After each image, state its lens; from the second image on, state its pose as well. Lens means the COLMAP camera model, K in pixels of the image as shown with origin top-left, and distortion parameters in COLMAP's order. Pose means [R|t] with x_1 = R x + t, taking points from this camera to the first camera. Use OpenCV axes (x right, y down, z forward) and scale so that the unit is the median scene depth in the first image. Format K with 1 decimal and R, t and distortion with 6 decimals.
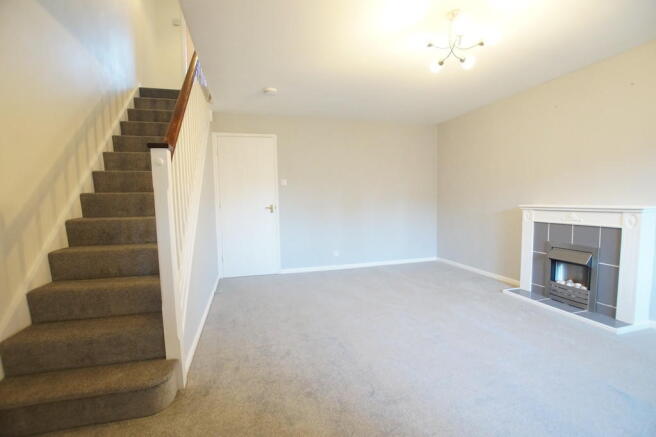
lens RADIAL K [[288.6, 0, 327.4], [0, 288.6, 220.6], [0, 0, 1]] dist [-0.024482, 0.000059]
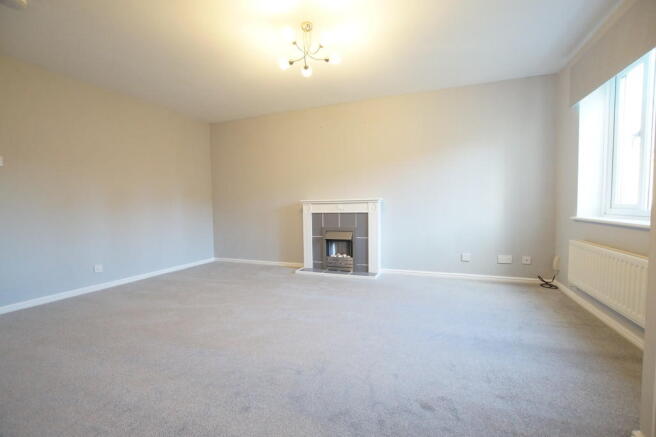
lens RADIAL K [[288.6, 0, 326.6], [0, 288.6, 217.8], [0, 0, 1]] dist [-0.024482, 0.000059]
pose [[0.615268, -0.026012, 0.787889, -0.285720], [0.059527, 0.998135, -0.013533, 0.051225], [-0.786068, 0.055227, 0.615668, 0.164892]]
